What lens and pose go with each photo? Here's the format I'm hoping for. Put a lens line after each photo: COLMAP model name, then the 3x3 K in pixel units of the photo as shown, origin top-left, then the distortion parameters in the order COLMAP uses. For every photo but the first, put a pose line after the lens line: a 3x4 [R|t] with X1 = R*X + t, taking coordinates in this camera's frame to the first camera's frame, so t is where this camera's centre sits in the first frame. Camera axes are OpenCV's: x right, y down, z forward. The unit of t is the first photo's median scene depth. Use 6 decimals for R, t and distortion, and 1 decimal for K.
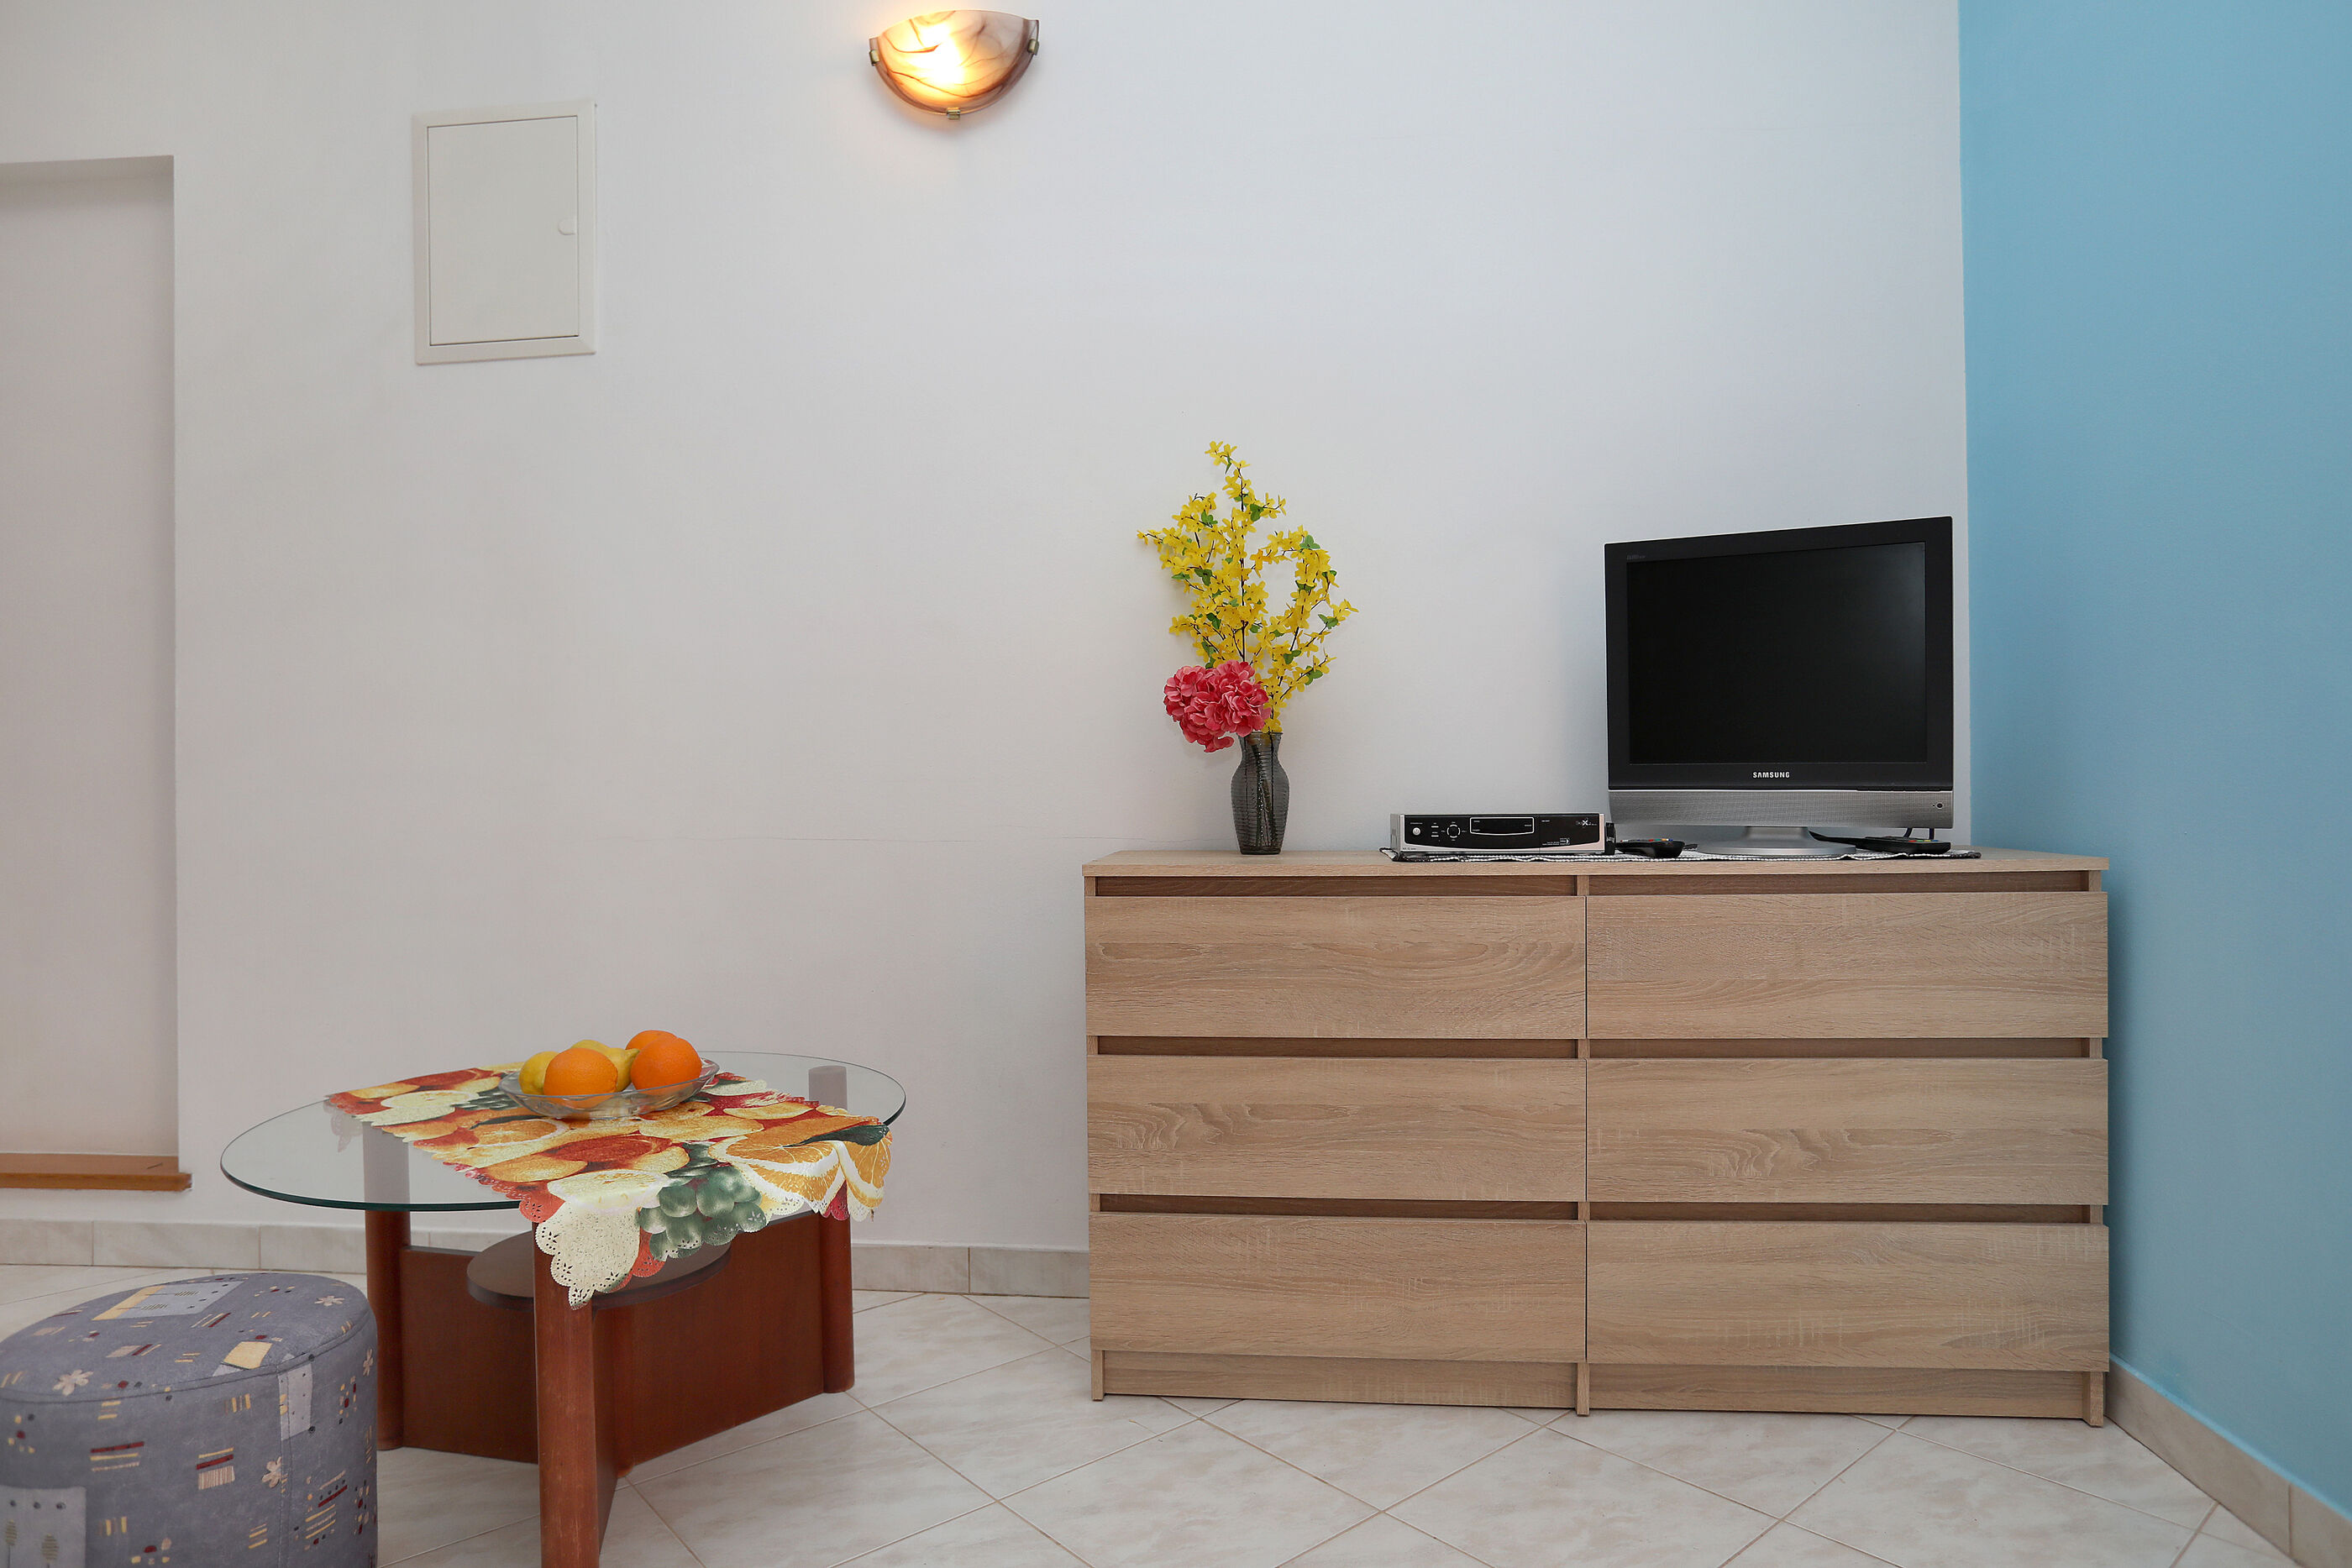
lens RADIAL K [[1380.7, 0, 1176.0], [0, 1380.7, 784.0], [0, 0, 1]] dist [-0.066664, 0.045642]
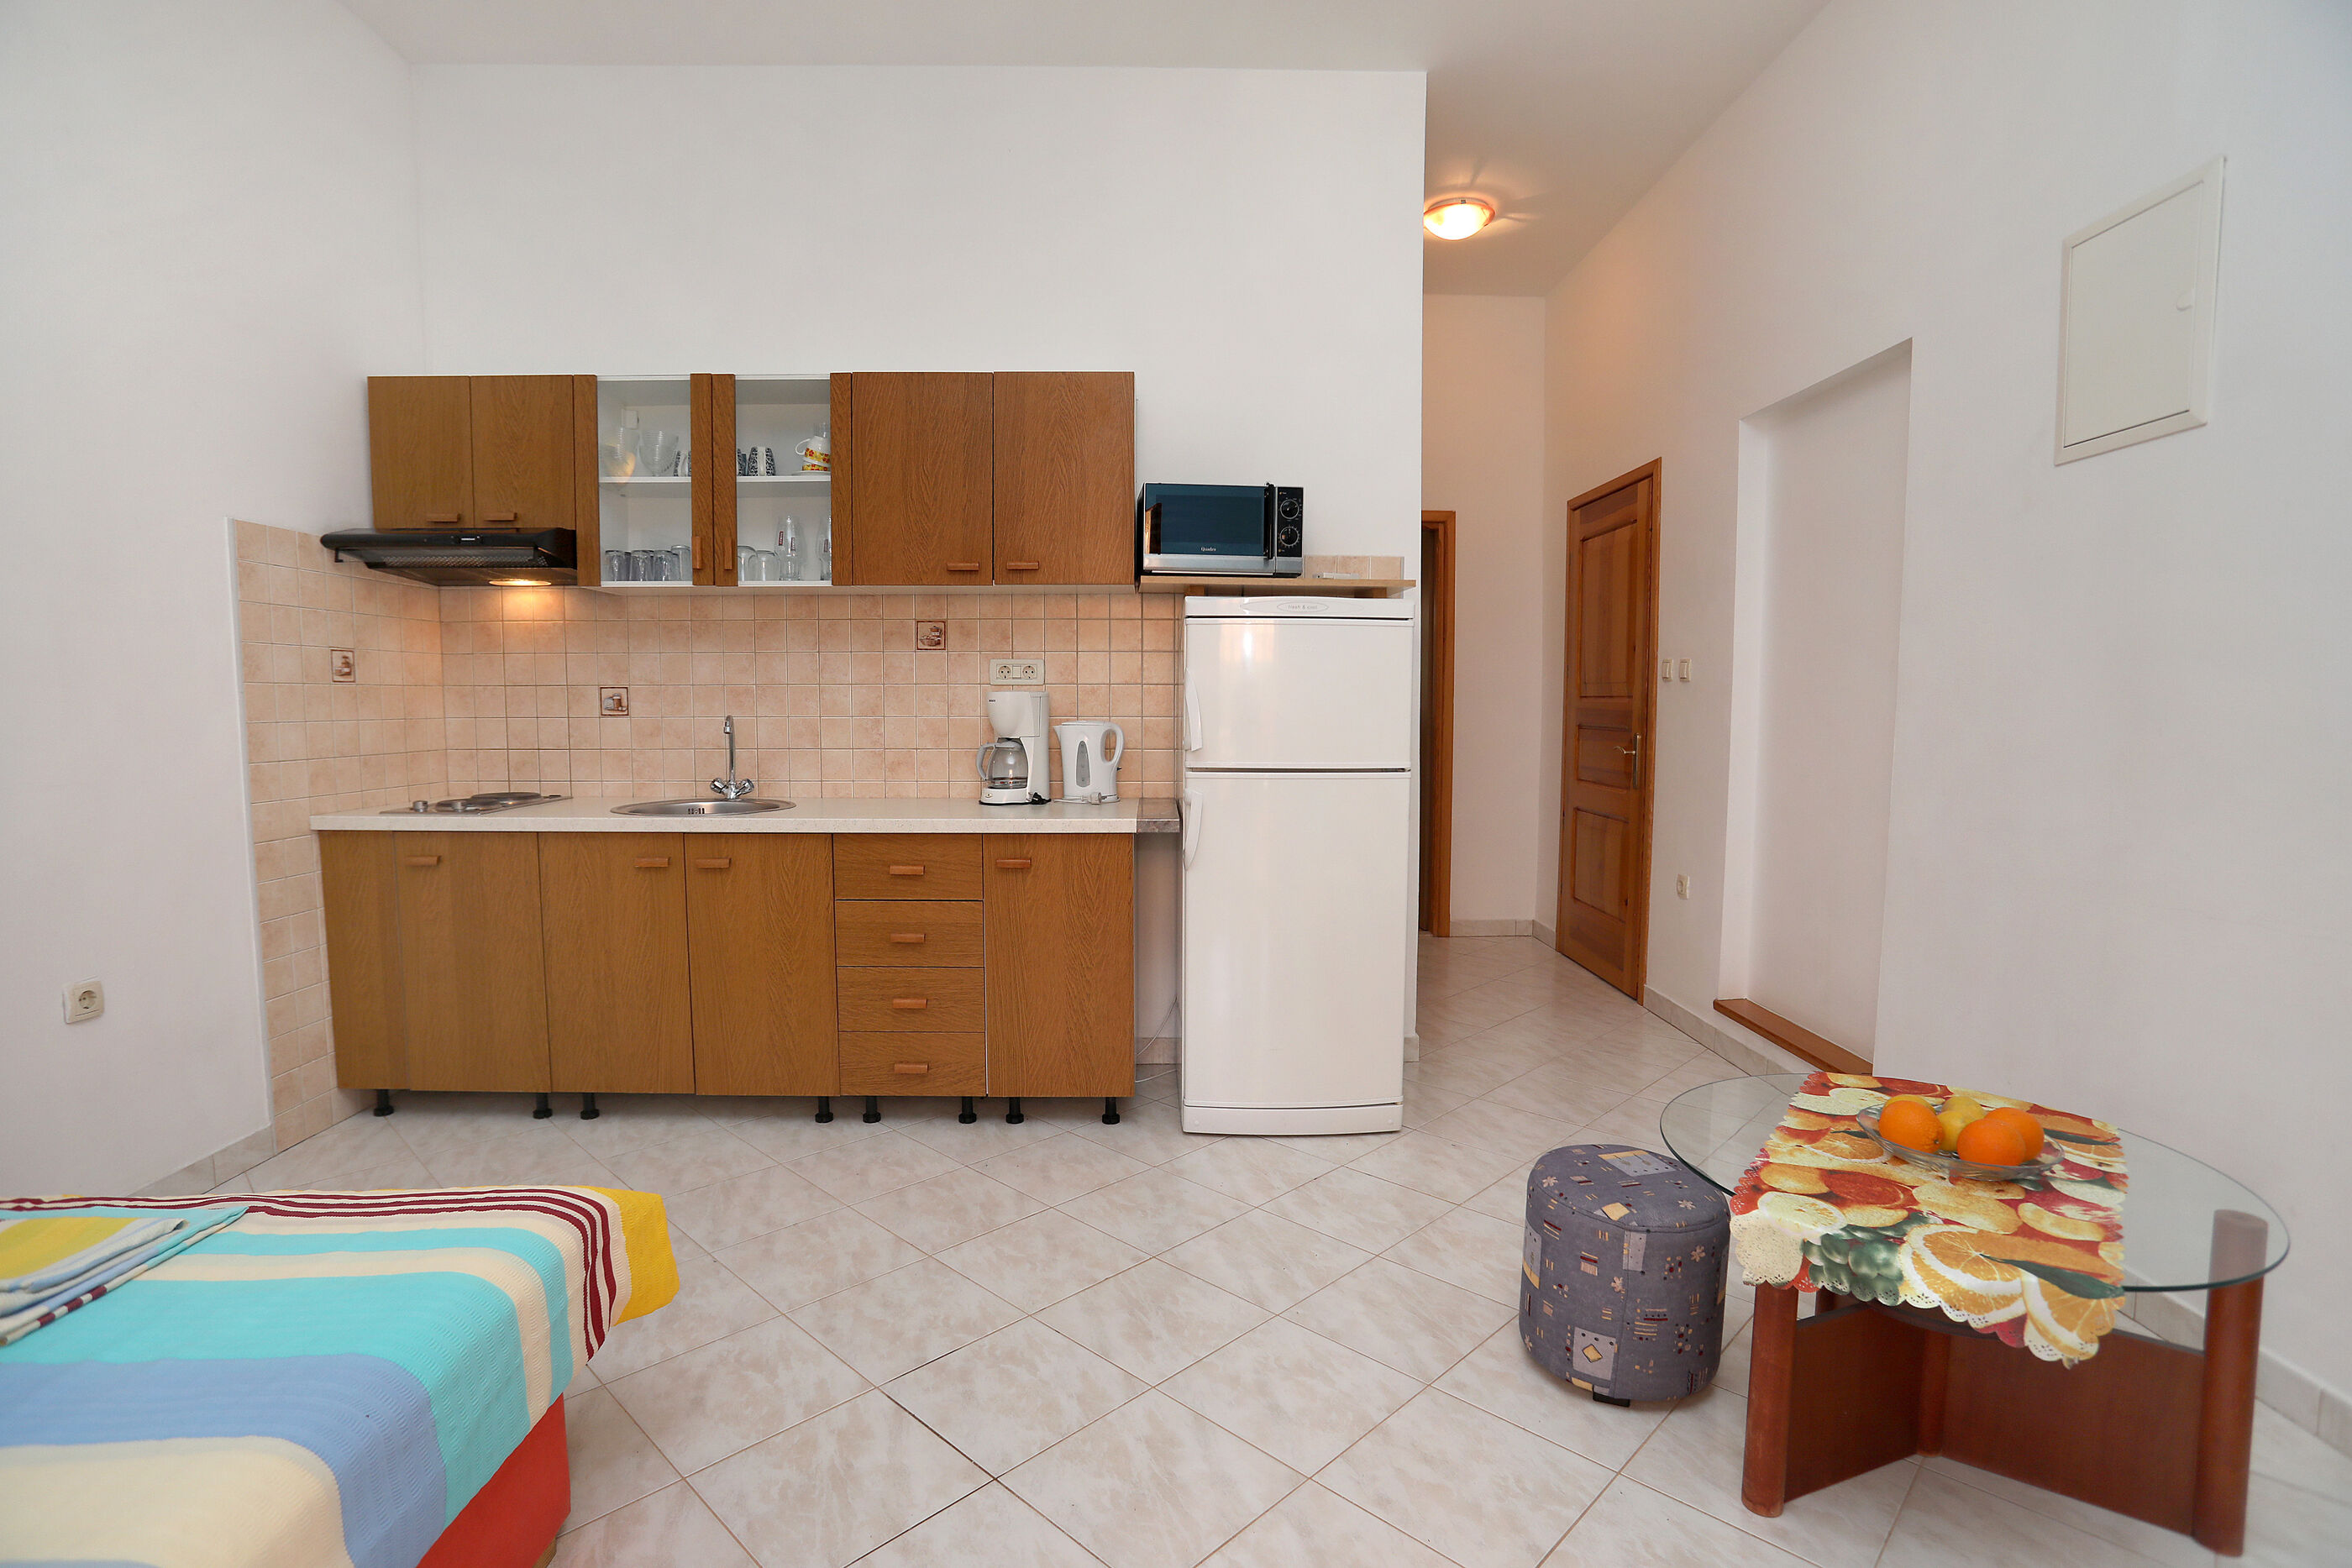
lens RADIAL K [[1155.4, 0, 1169.6], [0, 1155.4, 794.1], [0, 0, 1]] dist [-0.078068, 0.036870]
pose [[0.093603, 0.094408, -0.991123, 0.431496], [-0.003502, 0.995519, 0.094496, -0.159686], [0.995603, -0.005374, 0.093514, 0.223470]]
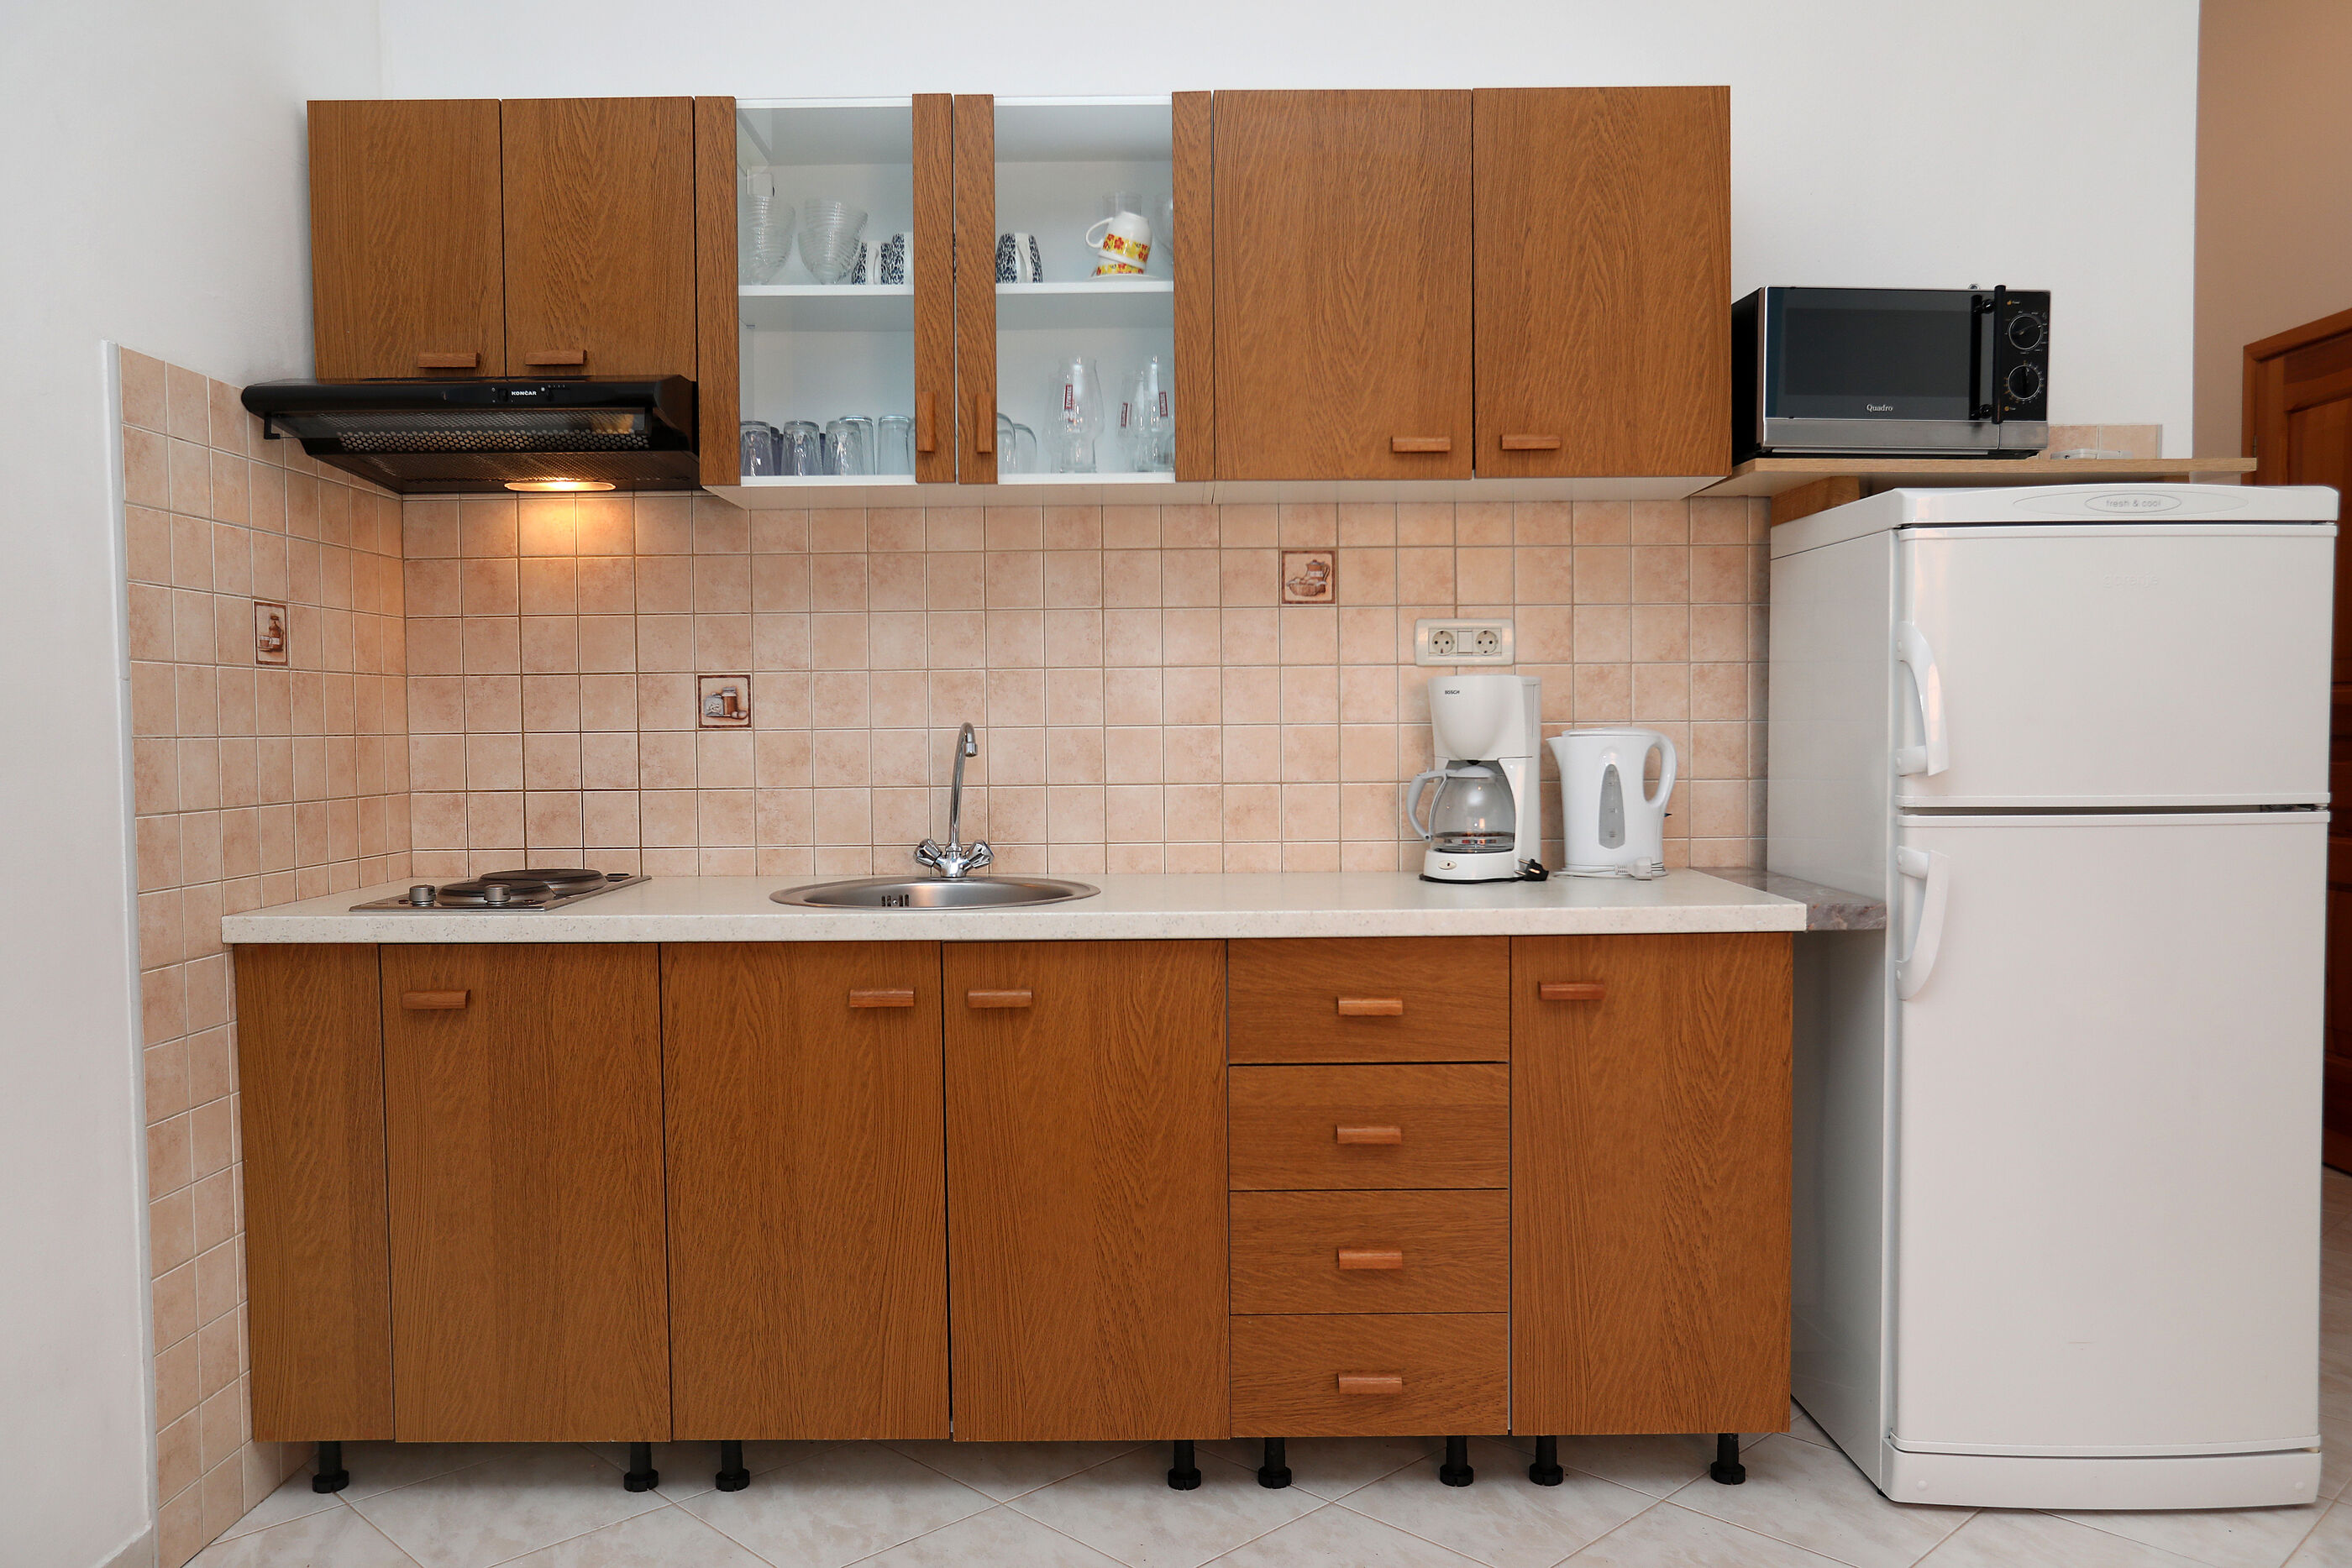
lens RADIAL K [[1799.4, 0, 1162.2], [0, 1799.4, 790.3], [0, 0, 1]] dist [-0.060566, 0.093925]
pose [[0.074306, 0.049717, -0.995995, 0.112129], [0.008665, 0.998687, 0.050497, -0.129057], [0.997198, -0.012382, 0.073777, -0.249466]]
